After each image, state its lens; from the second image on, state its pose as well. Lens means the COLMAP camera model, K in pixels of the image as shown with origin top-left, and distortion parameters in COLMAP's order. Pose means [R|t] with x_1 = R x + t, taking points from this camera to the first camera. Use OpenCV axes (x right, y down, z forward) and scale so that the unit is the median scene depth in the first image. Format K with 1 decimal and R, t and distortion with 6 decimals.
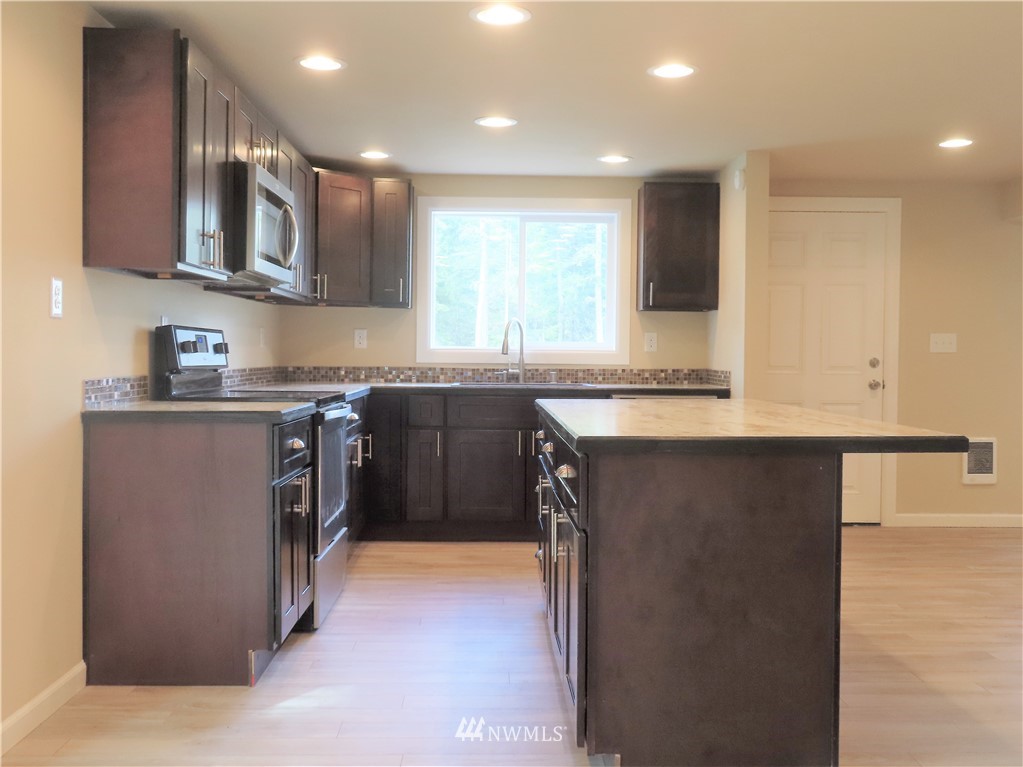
lens RADIAL K [[1002.0, 0, 514.4], [0, 1002.0, 373.2], [0, 0, 1]] dist [0.009292, 0.010328]
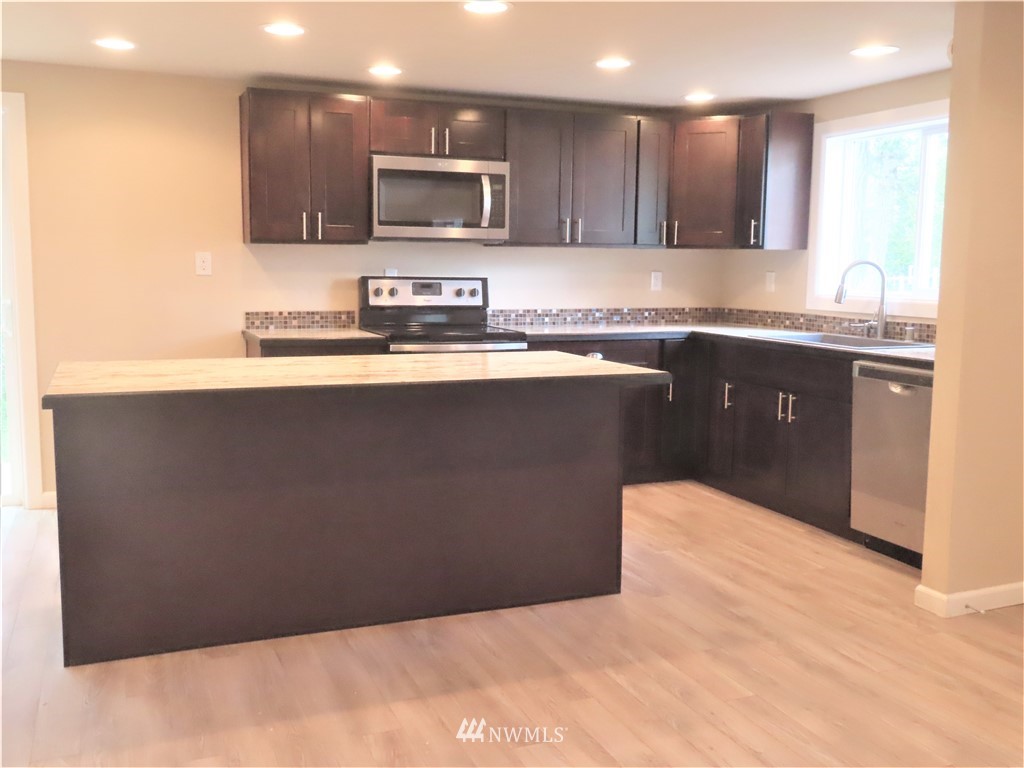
lens RADIAL K [[968.1, 0, 516.9], [0, 968.1, 379.8], [0, 0, 1]] dist [0.005991, -0.008999]
pose [[0.361677, 0.105327, -0.926335, 0.636339], [-0.026820, 0.994362, 0.102590, -0.030058], [0.931918, -0.012260, 0.362463, 0.433463]]
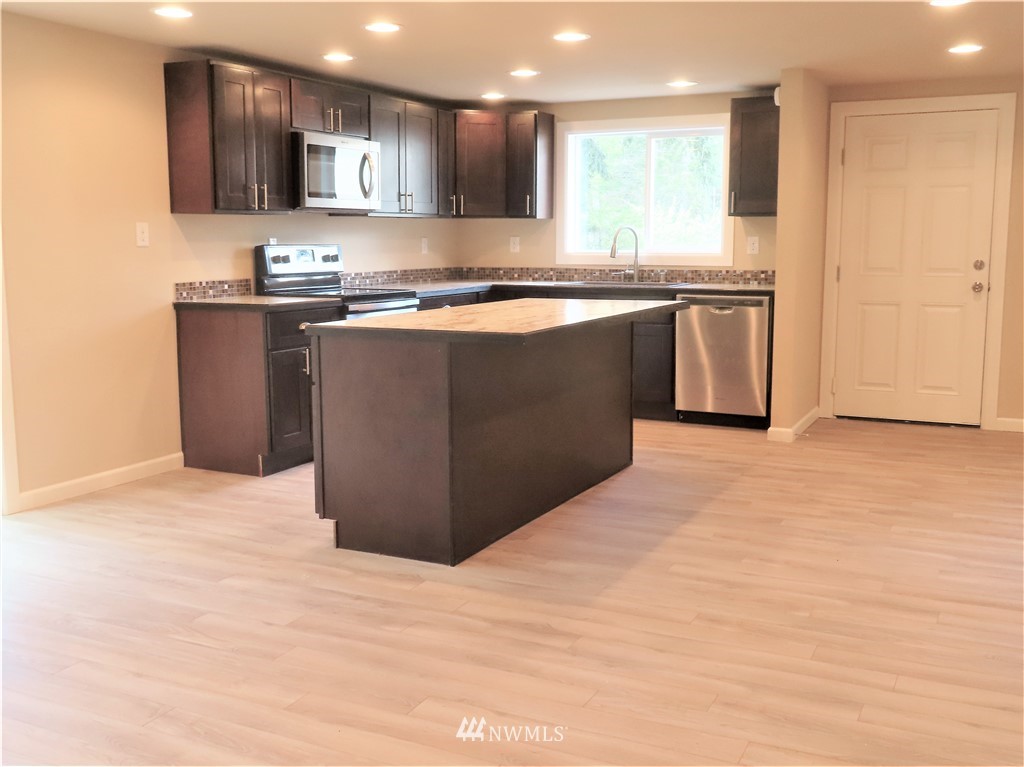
lens RADIAL K [[1024.8, 0, 508.6], [0, 1024.8, 383.0], [0, 0, 1]] dist [-0.008413, -0.007574]
pose [[0.880902, 0.055382, -0.470048, 0.437992], [0.000980, 0.992915, 0.118823, -0.015290], [0.473298, -0.105132, 0.874606, -0.114346]]
